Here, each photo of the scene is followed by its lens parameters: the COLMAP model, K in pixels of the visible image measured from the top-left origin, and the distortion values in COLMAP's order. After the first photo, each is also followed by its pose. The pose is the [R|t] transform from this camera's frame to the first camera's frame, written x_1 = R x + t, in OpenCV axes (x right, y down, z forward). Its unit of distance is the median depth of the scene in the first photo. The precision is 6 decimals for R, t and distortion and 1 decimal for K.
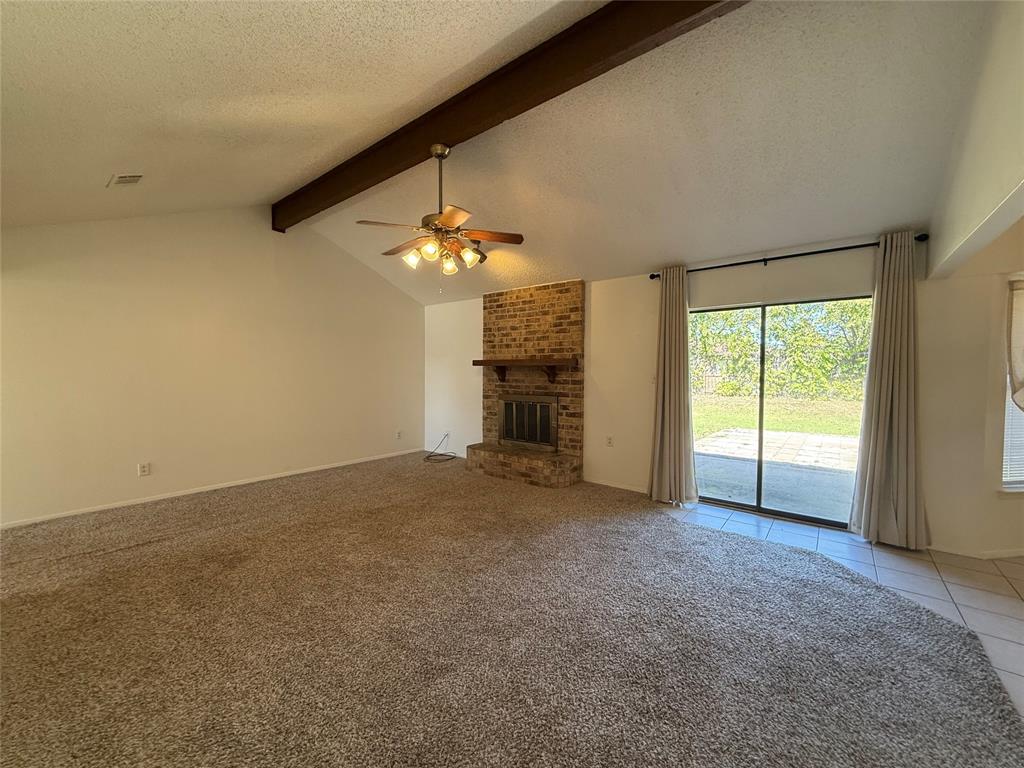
lens RADIAL K [[408.6, 0, 512.7], [0, 408.6, 384.3], [0, 0, 1]] dist [-0.001513, 0.000830]
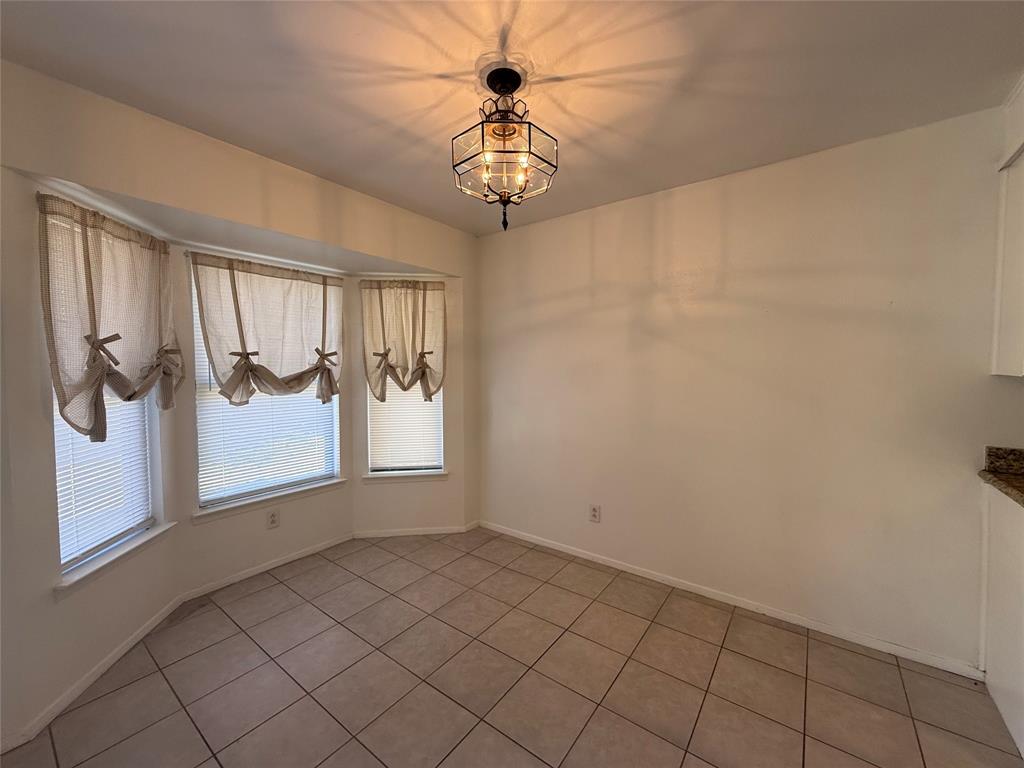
lens RADIAL K [[408.6, 0, 511.0], [0, 408.6, 381.6], [0, 0, 1]] dist [-0.001513, 0.000830]
pose [[-0.030393, -0.043355, 0.998597, 0.381044], [0.038049, 0.998285, 0.044499, -0.005690], [-0.998814, 0.039348, -0.028692, 0.238522]]
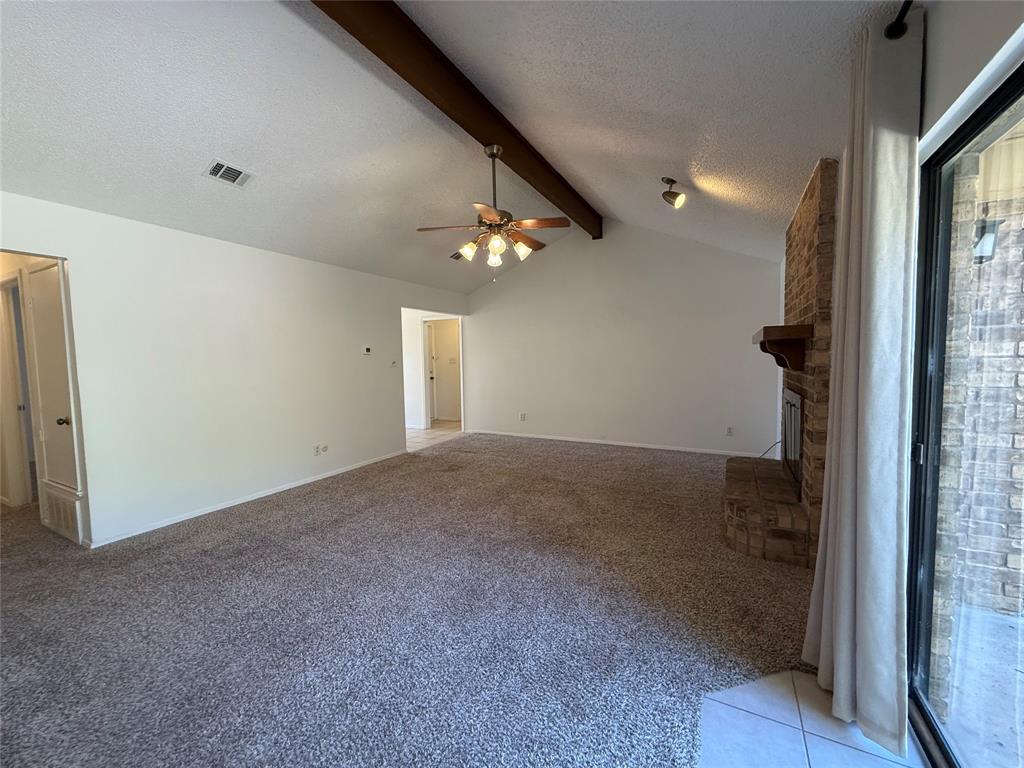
lens RADIAL K [[408.6, 0, 508.3], [0, 408.6, 383.6], [0, 0, 1]] dist [-0.001513, 0.000830]
pose [[0.175649, 0.055544, -0.982885, 0.576349], [-0.012670, 0.998452, 0.054159, -0.013101], [0.984371, 0.002940, 0.176081, 0.527204]]
